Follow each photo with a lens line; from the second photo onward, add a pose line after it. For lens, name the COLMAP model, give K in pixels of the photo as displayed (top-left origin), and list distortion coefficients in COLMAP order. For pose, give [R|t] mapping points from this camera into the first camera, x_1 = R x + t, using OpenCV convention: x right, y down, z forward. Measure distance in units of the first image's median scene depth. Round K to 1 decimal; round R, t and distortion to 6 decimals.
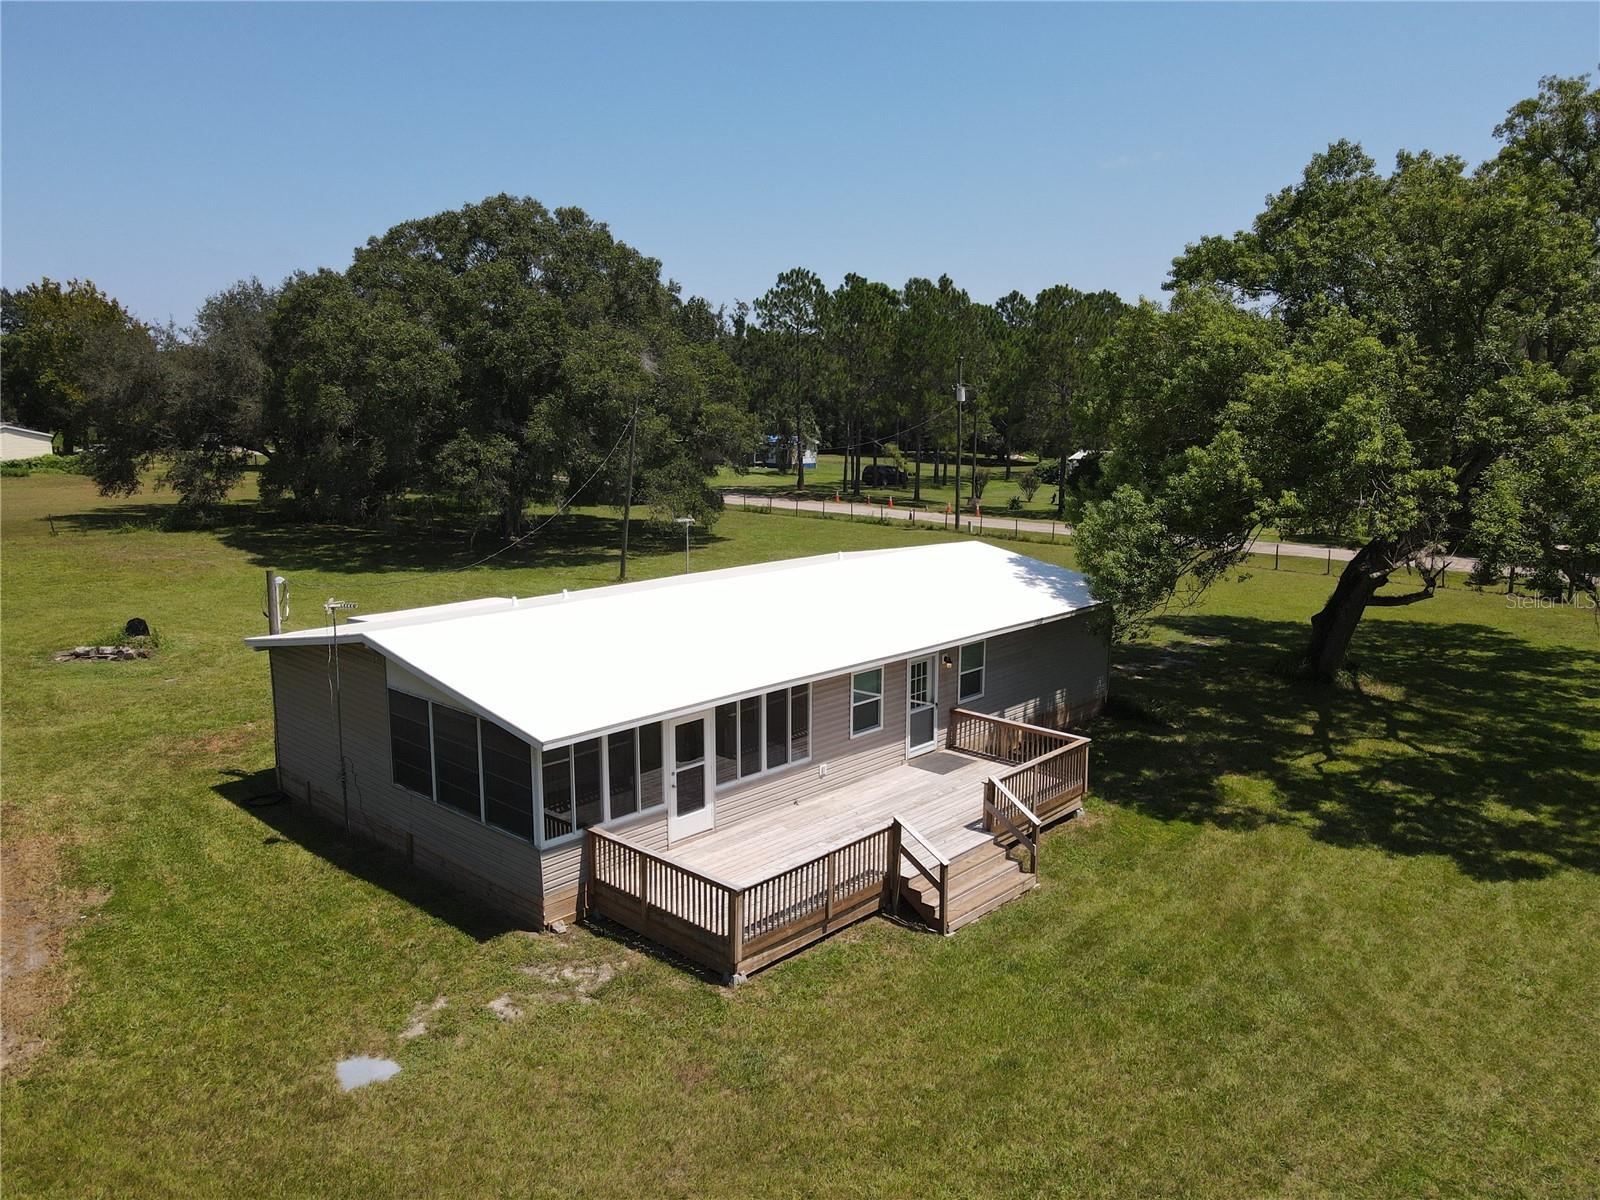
lens RADIAL K [[1173.4, 0, 796.0], [0, 1173.4, 608.5], [0, 0, 1]] dist [-0.005329, 0.042708]
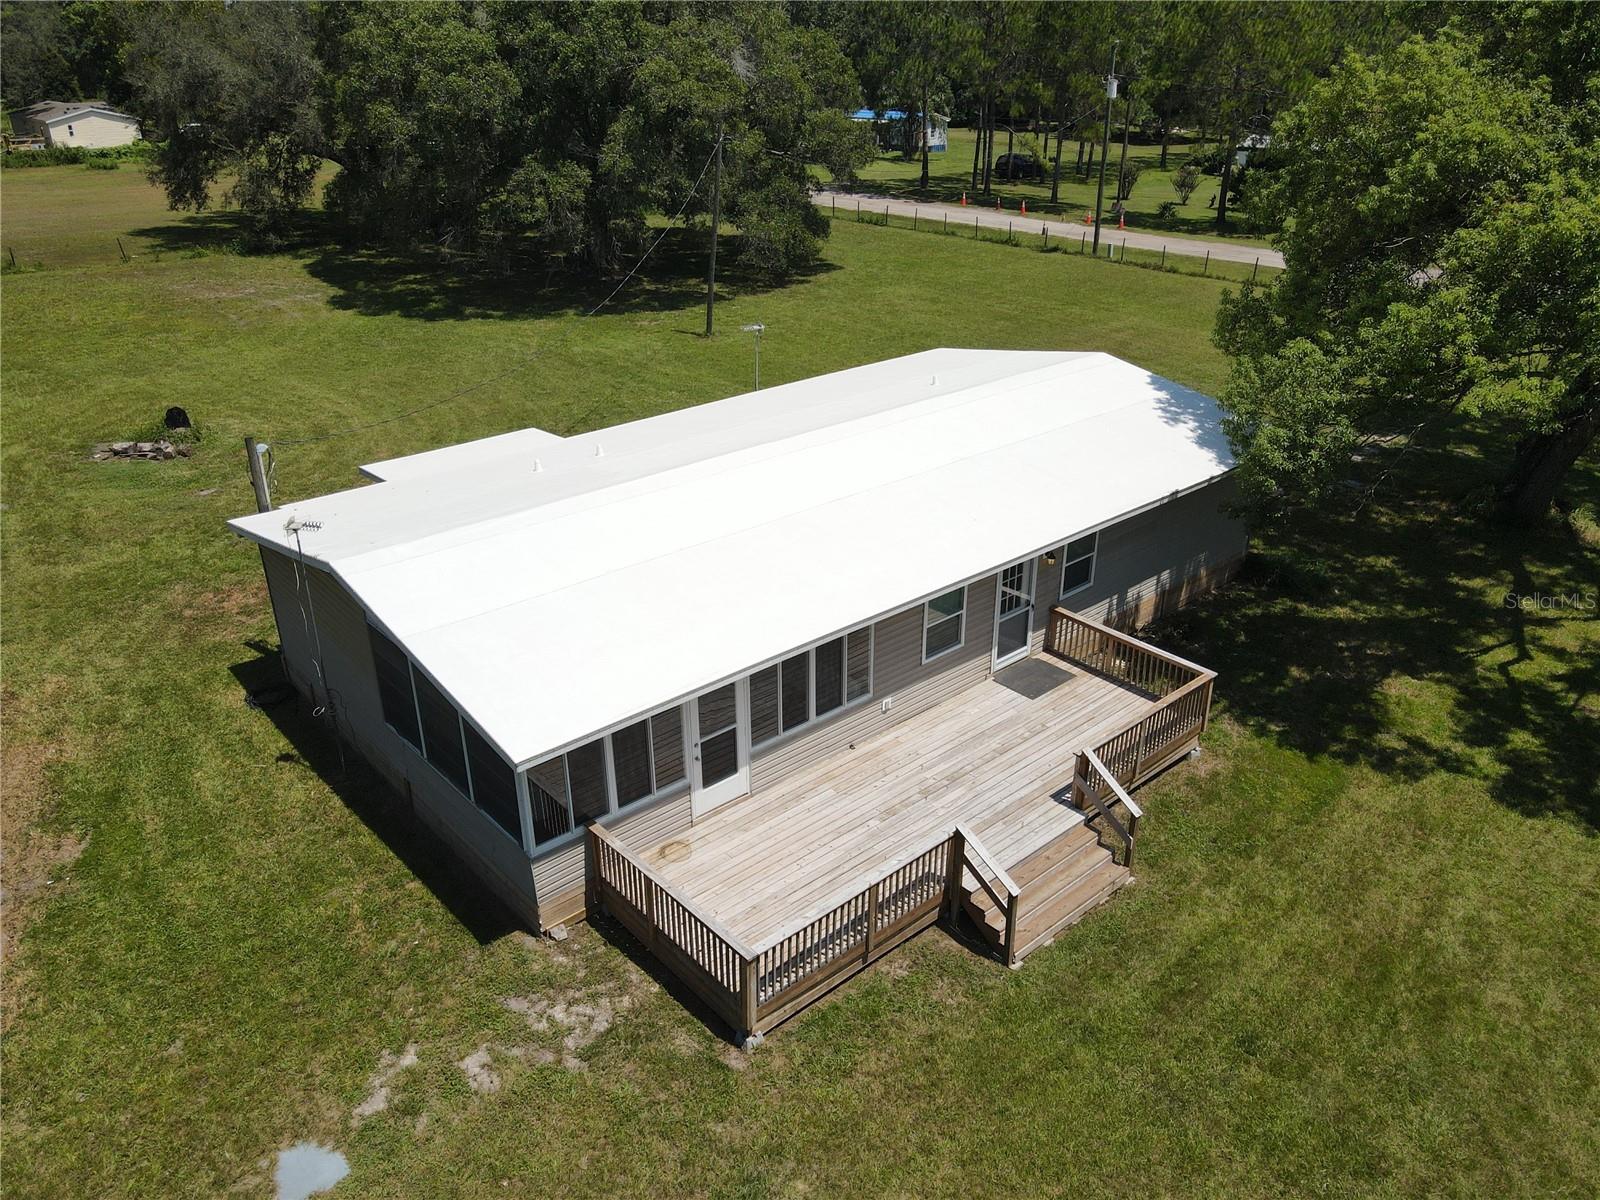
lens RADIAL K [[1175.7, 0, 800.0], [0, 1175.7, 600.0], [0, 0, 1]] dist [-0.001487, 0.029308]
pose [[0.994552, 0.036162, -0.097767, 0.043848], [-0.009030, 0.964262, 0.264797, -0.169590], [0.103849, -0.262472, 0.959335, 0.214942]]
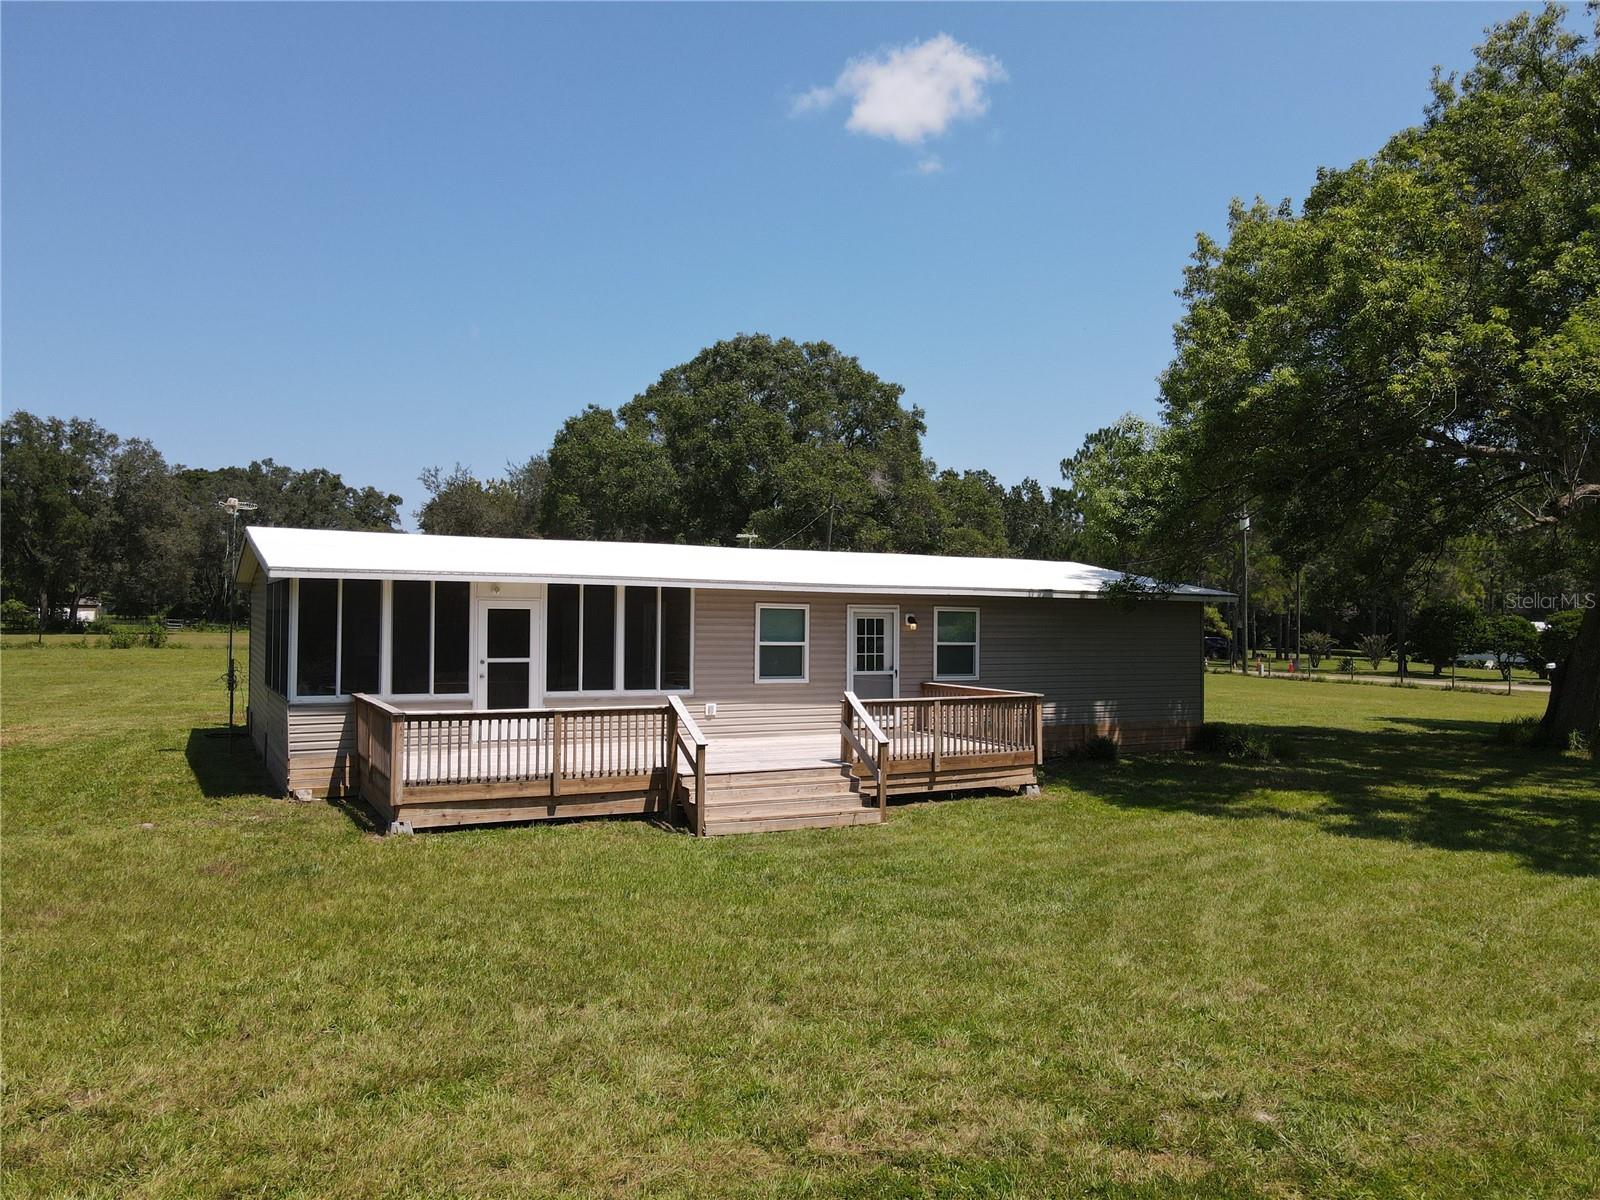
lens RADIAL K [[1173.4, 0, 796.0], [0, 1173.4, 608.5], [0, 0, 1]] dist [-0.005329, 0.042708]
pose [[0.943540, 0.001706, -0.331253, 0.395394], [-0.064370, 0.981870, -0.178293, 0.229505], [0.324943, 0.189549, 0.926544, 0.216950]]
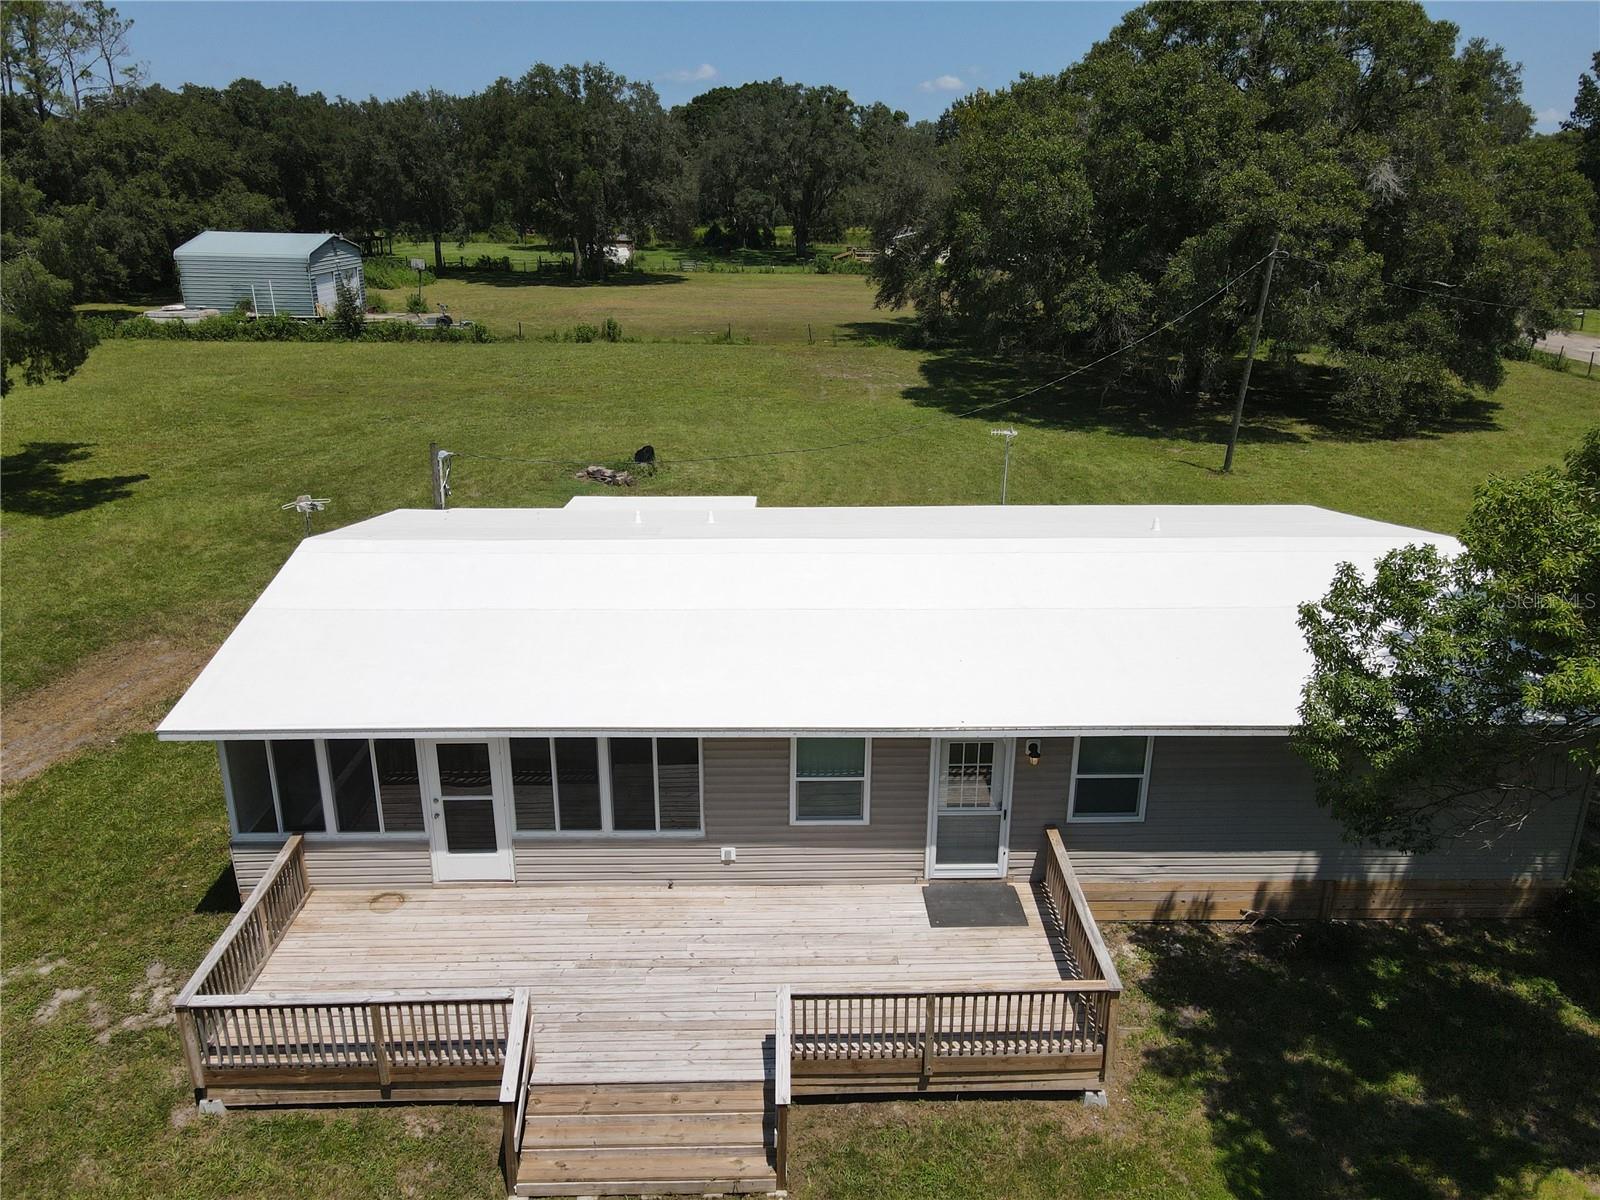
lens RADIAL K [[1173.4, 0, 796.0], [0, 1173.4, 608.5], [0, 0, 1]] dist [-0.005329, 0.042708]
pose [[0.695703, 0.241872, -0.676384, 0.516927], [-0.129292, 0.968392, 0.213308, -0.165908], [0.706598, -0.060949, 0.704986, 0.588121]]
